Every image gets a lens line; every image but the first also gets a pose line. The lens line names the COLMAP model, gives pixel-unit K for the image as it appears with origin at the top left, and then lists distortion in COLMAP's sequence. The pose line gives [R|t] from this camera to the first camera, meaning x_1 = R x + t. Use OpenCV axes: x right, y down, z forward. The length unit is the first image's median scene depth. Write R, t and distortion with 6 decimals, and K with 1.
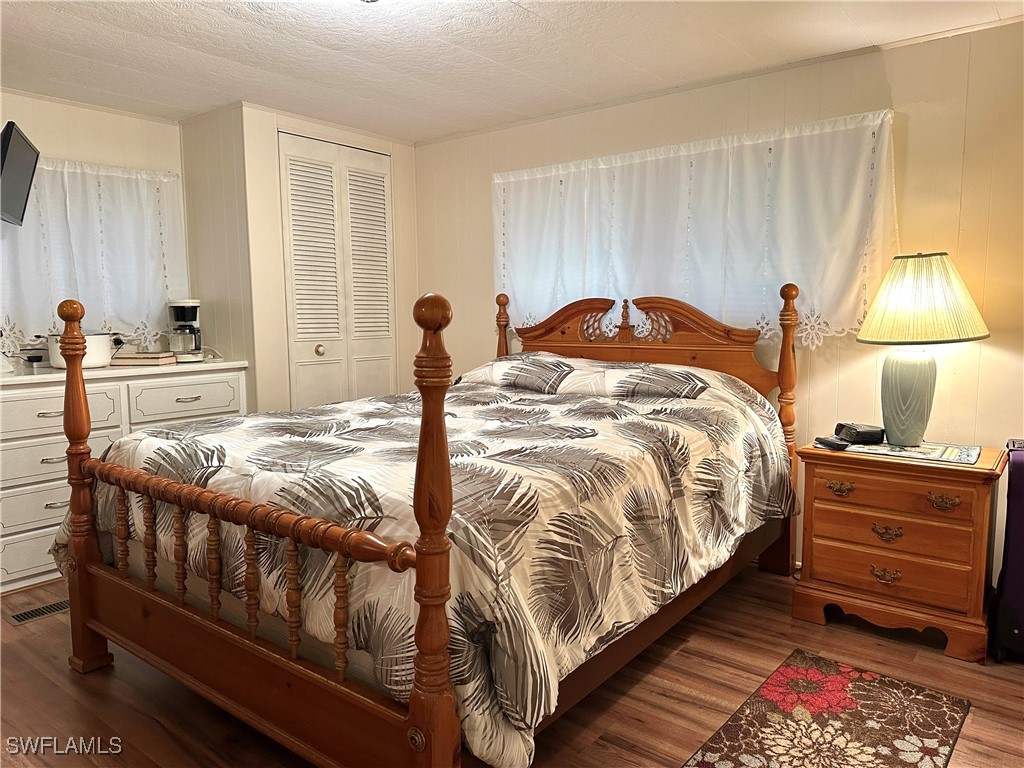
lens RADIAL K [[707.3, 0, 515.9], [0, 707.3, 419.0], [0, 0, 1]] dist [0.001779, -0.000638]
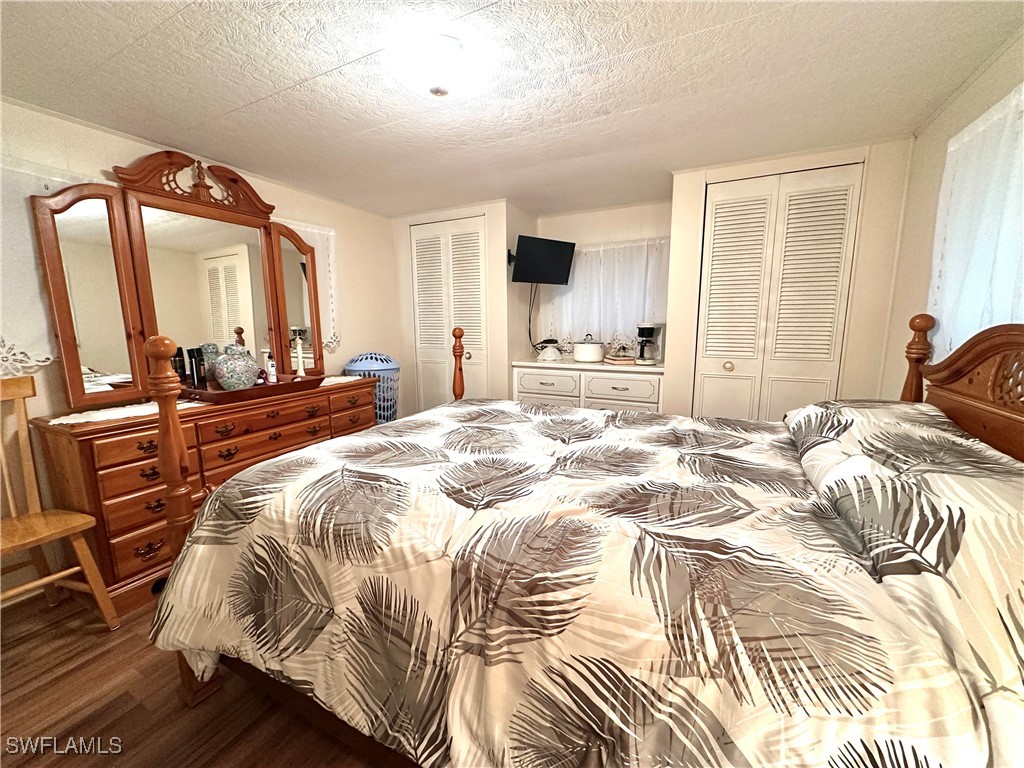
lens RADIAL K [[409.3, 0, 510.8], [0, 409.3, 385.3], [0, 0, 1]] dist [-0.003408, 0.000581]
pose [[0.194497, 0.151791, -0.969087, 0.344211], [-0.149329, 0.981021, 0.123690, -0.109545], [0.969470, 0.120655, 0.213473, 0.590293]]
